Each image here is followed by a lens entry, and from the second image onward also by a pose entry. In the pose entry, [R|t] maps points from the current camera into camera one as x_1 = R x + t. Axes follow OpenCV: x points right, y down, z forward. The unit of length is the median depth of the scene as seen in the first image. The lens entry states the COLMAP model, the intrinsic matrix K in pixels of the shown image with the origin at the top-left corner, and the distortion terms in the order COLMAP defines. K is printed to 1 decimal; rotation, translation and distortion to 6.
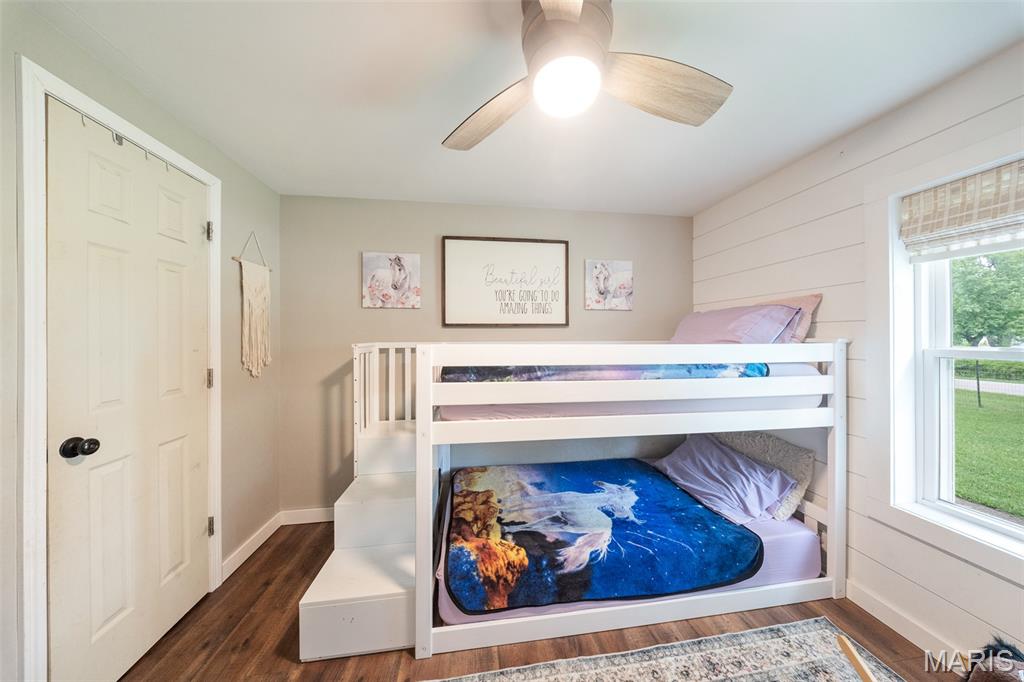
lens RADIAL K [[308.9, 0, 514.2], [0, 308.9, 335.7], [0, 0, 1]] dist [0.000102, -0.002010]
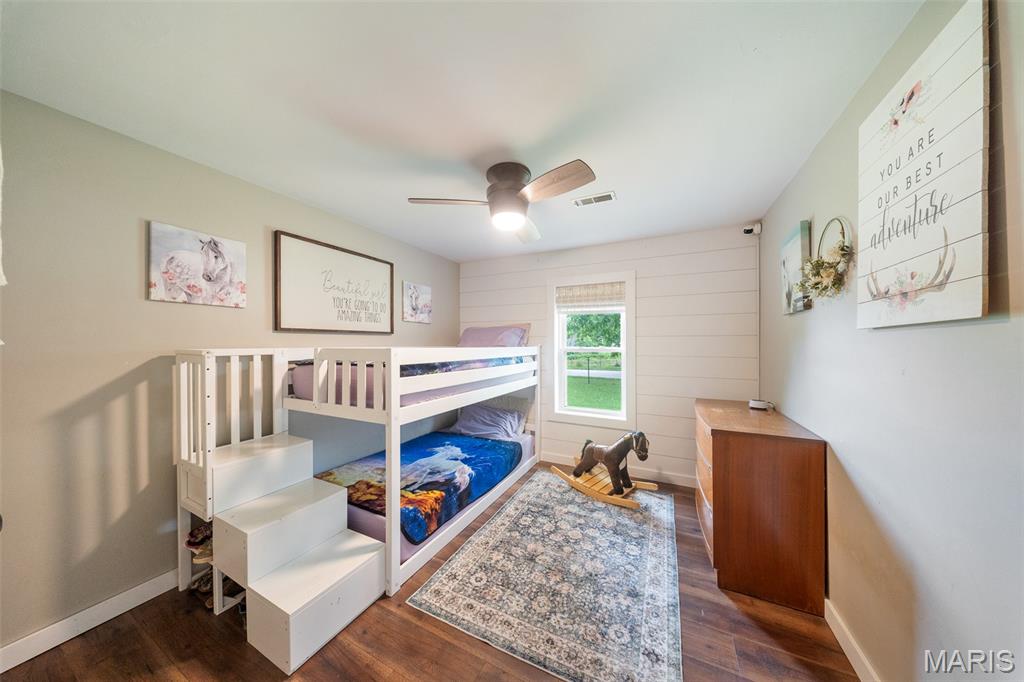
lens RADIAL K [[308.9, 0, 514.2], [0, 308.9, 335.7], [0, 0, 1]] dist [0.000102, -0.002010]
pose [[0.564130, 0.023576, 0.825350, -0.805421], [-0.006694, 0.999690, -0.023980, 0.002185], [-0.825659, 0.008003, 0.564112, -0.103352]]
